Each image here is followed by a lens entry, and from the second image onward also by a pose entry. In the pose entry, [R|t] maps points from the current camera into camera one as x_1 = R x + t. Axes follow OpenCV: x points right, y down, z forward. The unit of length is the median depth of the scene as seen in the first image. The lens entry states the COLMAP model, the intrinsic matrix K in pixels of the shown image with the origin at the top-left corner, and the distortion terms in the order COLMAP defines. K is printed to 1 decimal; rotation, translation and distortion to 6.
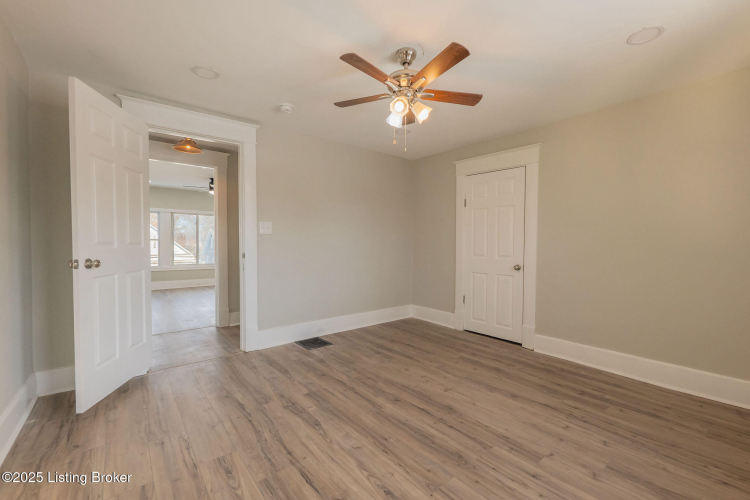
lens RADIAL K [[310.5, 0, 375.7], [0, 310.5, 247.9], [0, 0, 1]] dist [0.002182, 0.000067]
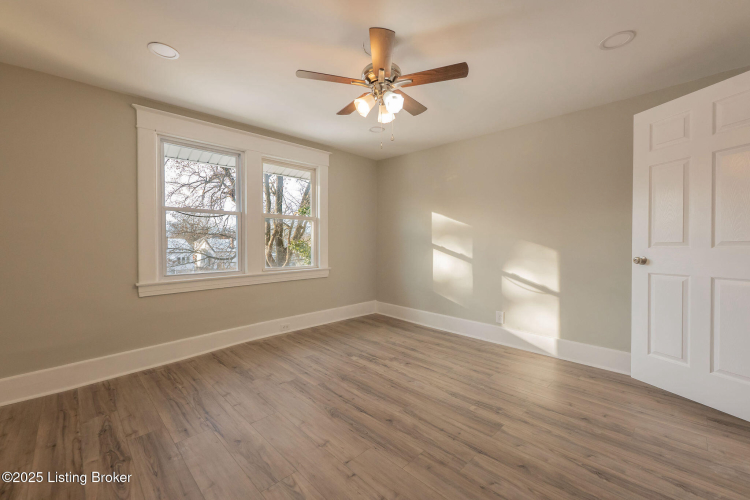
lens RADIAL K [[310.5, 0, 373.2], [0, 310.5, 247.5], [0, 0, 1]] dist [0.002182, 0.000067]
pose [[-0.994477, -0.004852, -0.104842, 0.213442], [-0.006324, 0.999886, 0.013713, -0.009055], [0.104764, 0.014300, -0.994394, 1.900687]]
